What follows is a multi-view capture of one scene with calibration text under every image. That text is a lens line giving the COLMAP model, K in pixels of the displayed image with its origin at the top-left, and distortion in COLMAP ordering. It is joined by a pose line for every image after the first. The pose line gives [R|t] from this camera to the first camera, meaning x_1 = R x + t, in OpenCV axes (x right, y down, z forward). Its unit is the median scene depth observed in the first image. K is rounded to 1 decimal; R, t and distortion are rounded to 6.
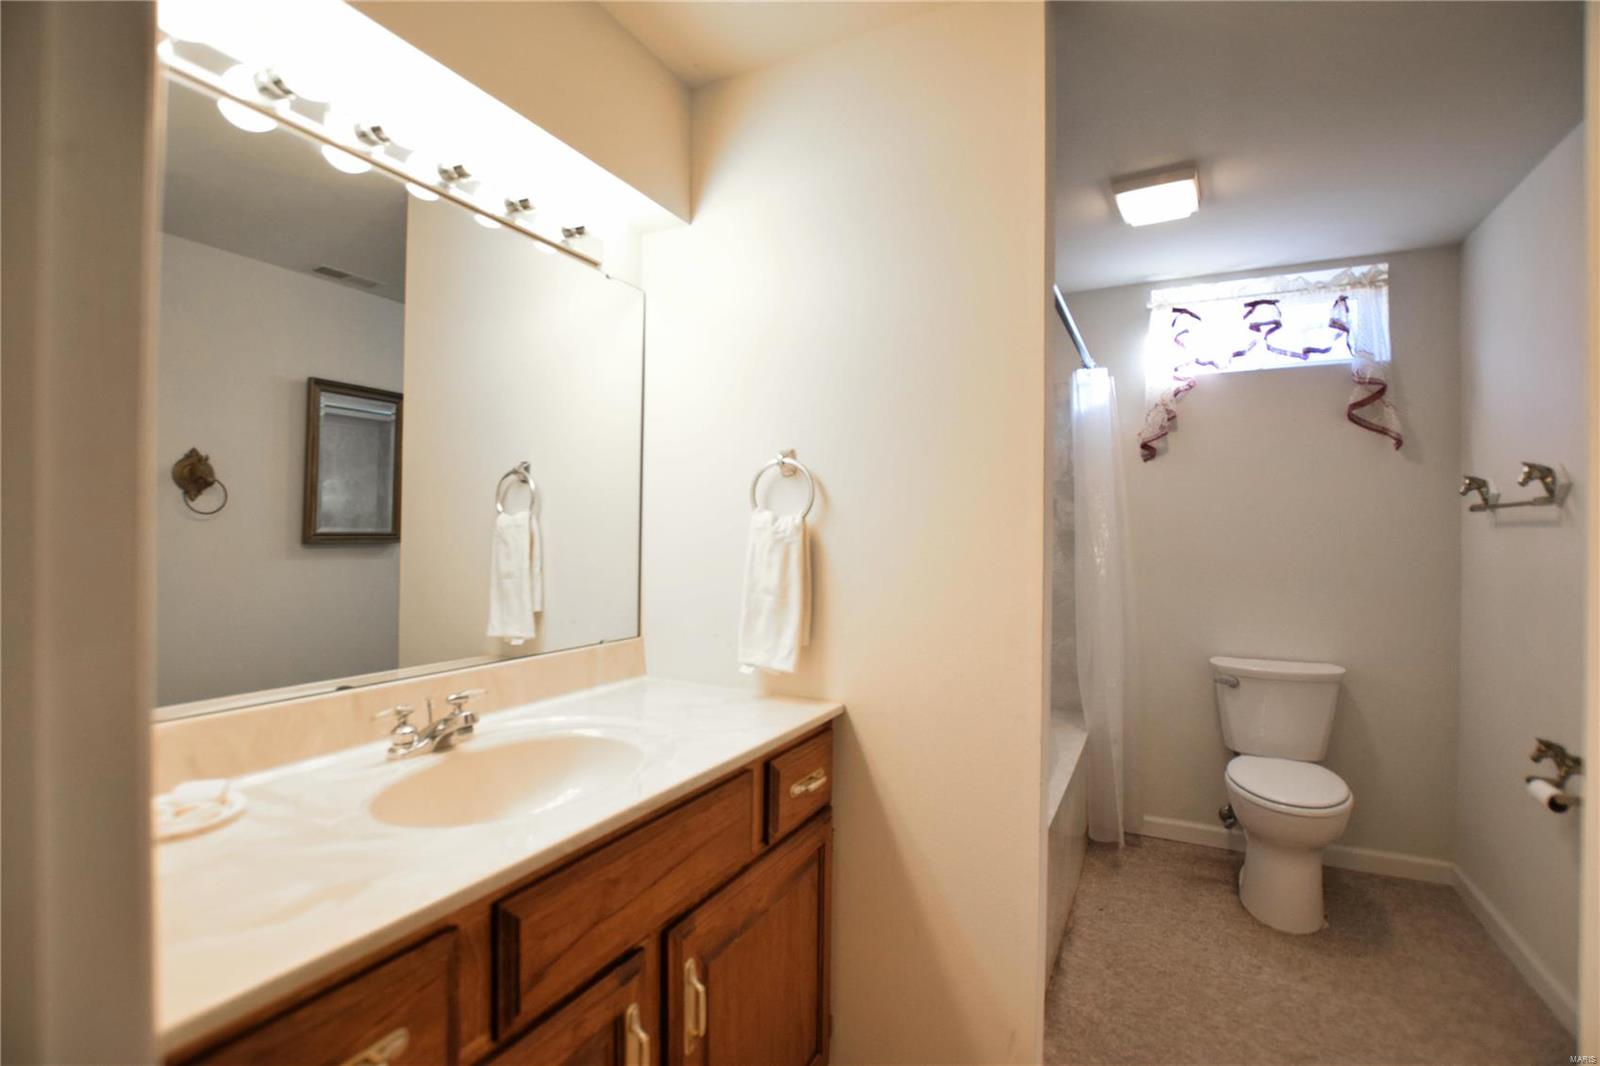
lens RADIAL K [[738.4, 0, 803.3], [0, 738.4, 511.1], [0, 0, 1]] dist [-0.016781, 0.000184]
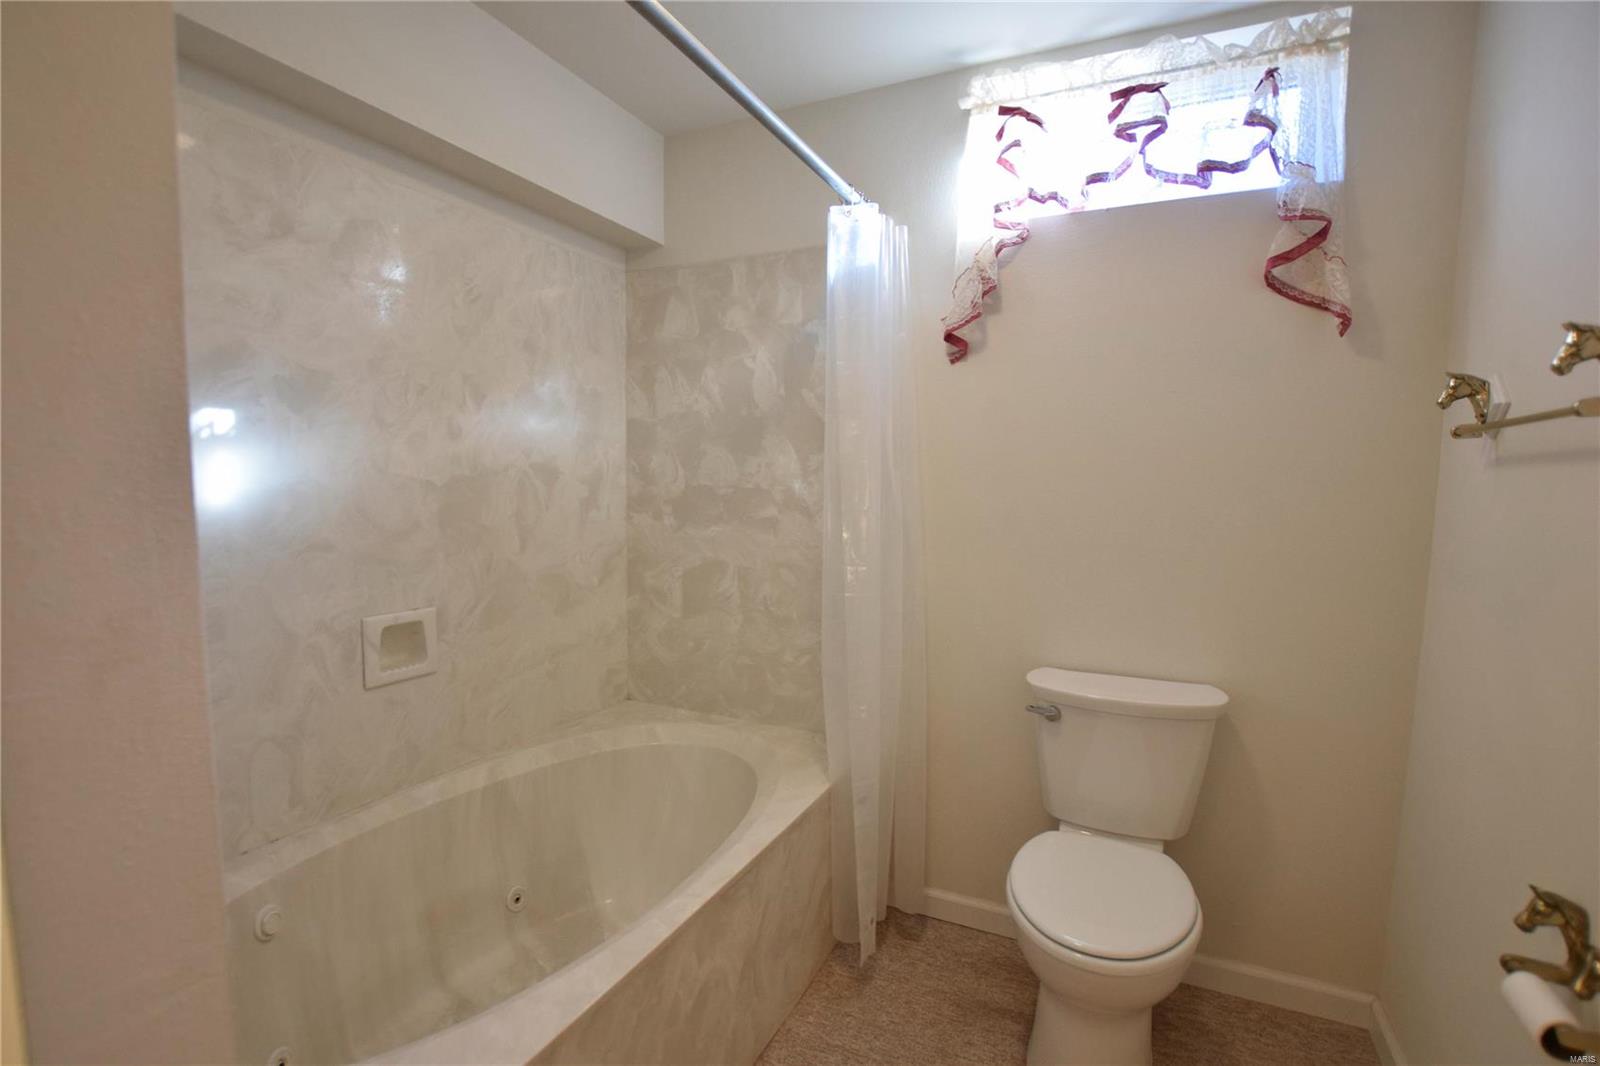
lens RADIAL K [[726.0, 0, 808.2], [0, 726.0, 536.8], [0, 0, 1]] dist [-0.019922, 0.000010]
pose [[0.999941, 0.004877, -0.009723, 0.375994], [-0.003803, 0.994190, 0.107576, 0.016094], [0.010191, -0.107533, 0.994149, 0.389729]]
